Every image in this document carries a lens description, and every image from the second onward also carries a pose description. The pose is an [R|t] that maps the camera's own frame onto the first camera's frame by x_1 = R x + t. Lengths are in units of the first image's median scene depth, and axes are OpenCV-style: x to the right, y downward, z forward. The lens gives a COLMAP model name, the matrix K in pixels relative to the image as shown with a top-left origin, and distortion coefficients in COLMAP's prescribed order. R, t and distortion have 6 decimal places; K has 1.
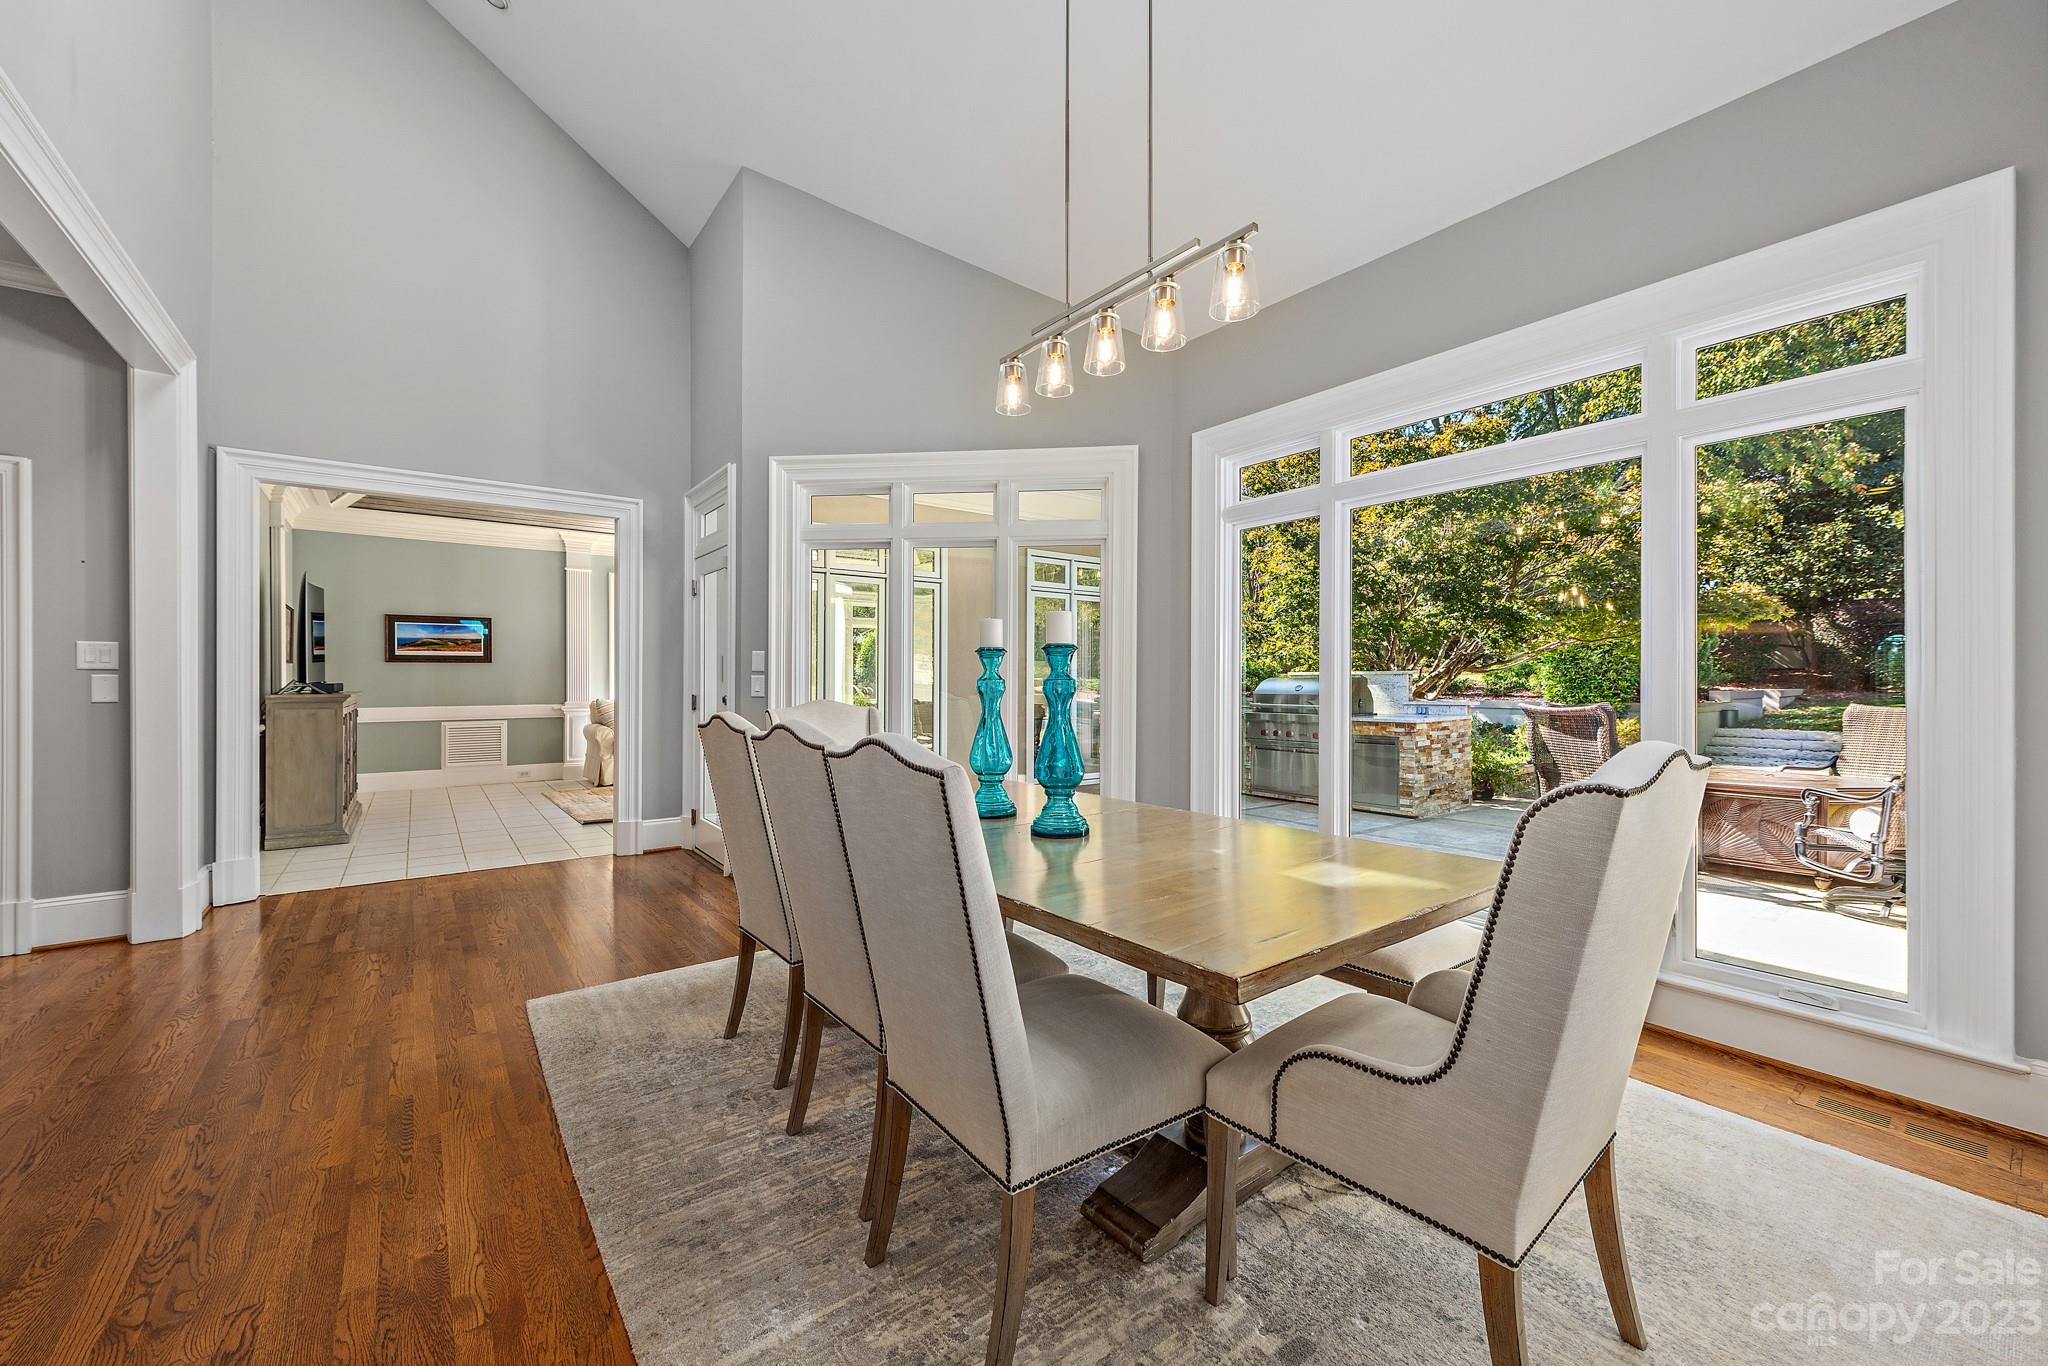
lens RADIAL K [[803.4, 0, 1034.8], [0, 803.4, 680.1], [0, 0, 1]] dist [0.009275, -0.001276]
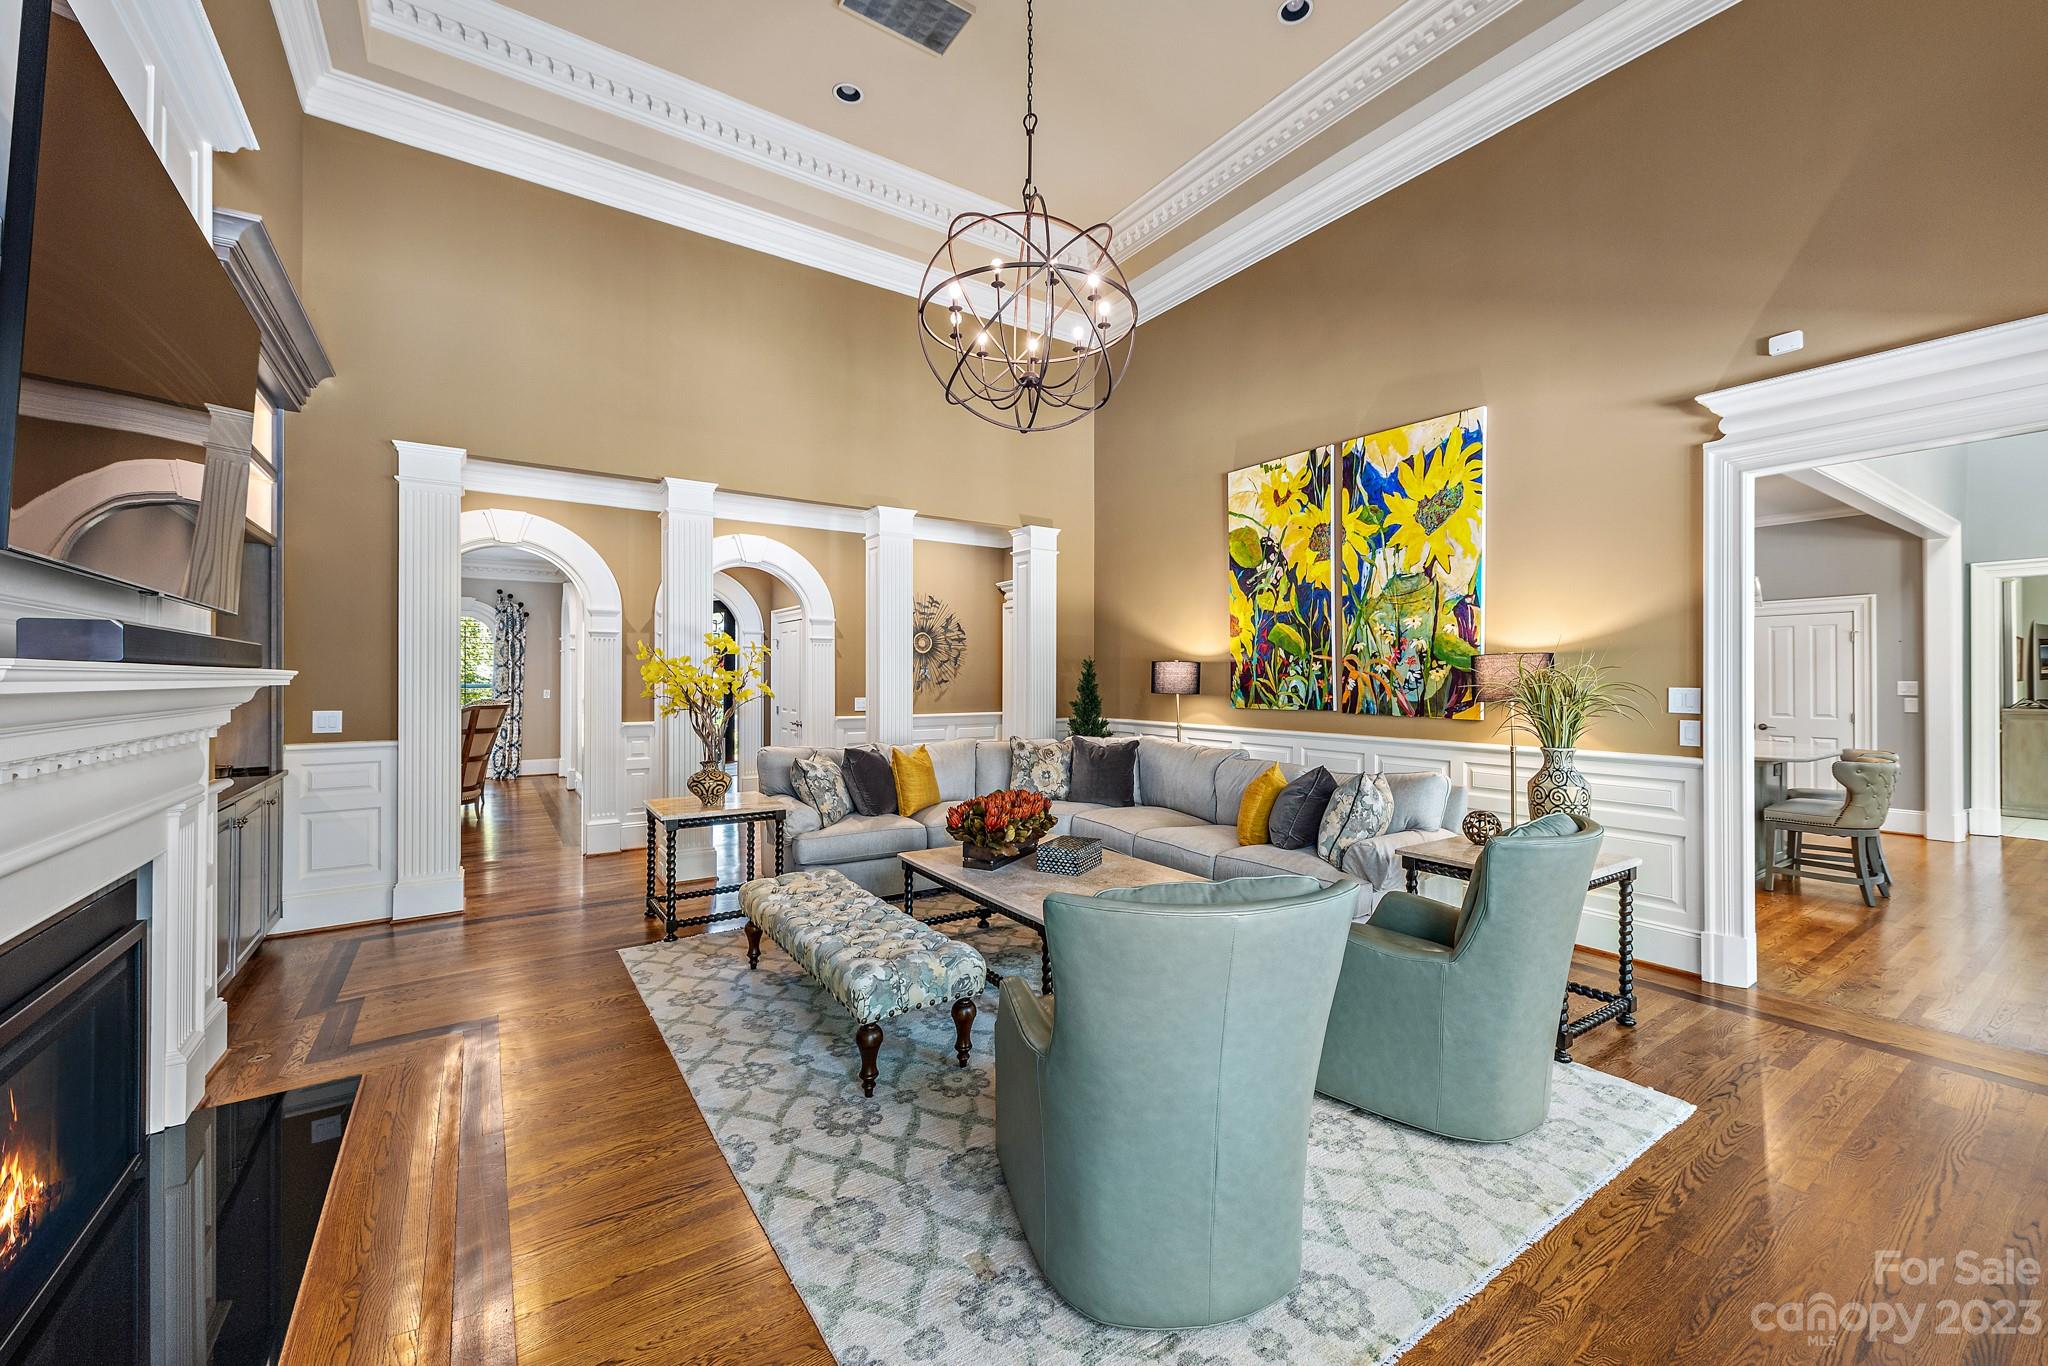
lens RADIAL K [[803.4, 0, 1040.3], [0, 803.4, 676.8], [0, 0, 1]] dist [0.009275, -0.001276]
pose [[-0.050510, -0.001845, -0.998722, 0.819434], [0.001872, 0.999996, -0.001942, -0.053624], [0.998722, -0.001968, -0.050507, -0.898789]]
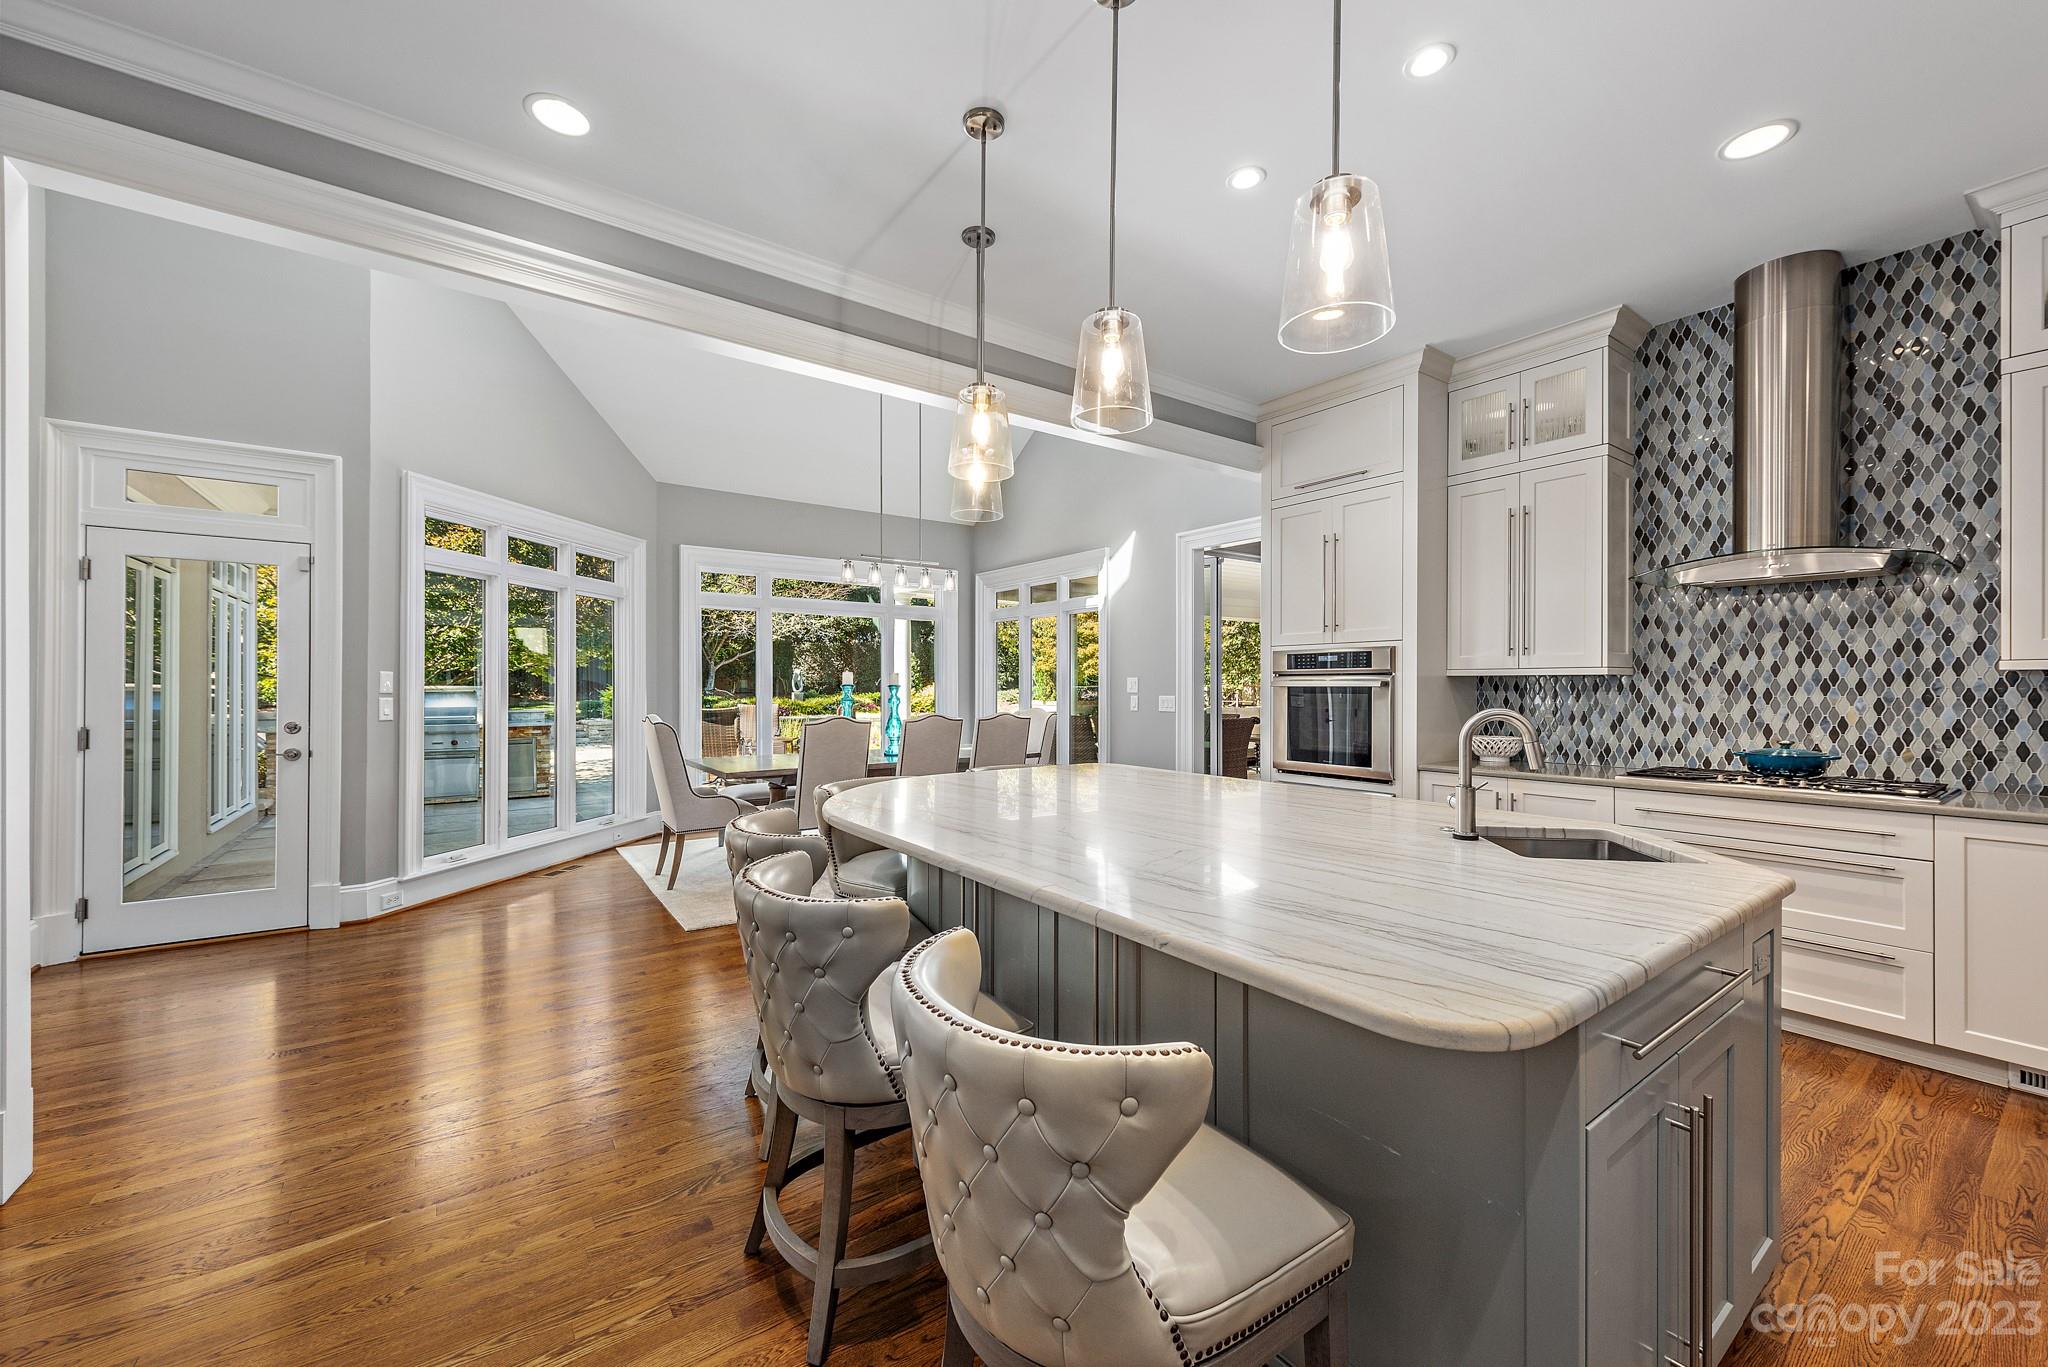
lens RADIAL K [[803.4, 0, 1025.7], [0, 803.4, 684.1], [0, 0, 1]] dist [0.009275, -0.001276]
pose [[0.035605, 0.003780, 0.999359, -1.481625], [-0.002232, 0.999991, -0.003703, -0.023706], [-0.999363, -0.002099, 0.035613, 0.270277]]
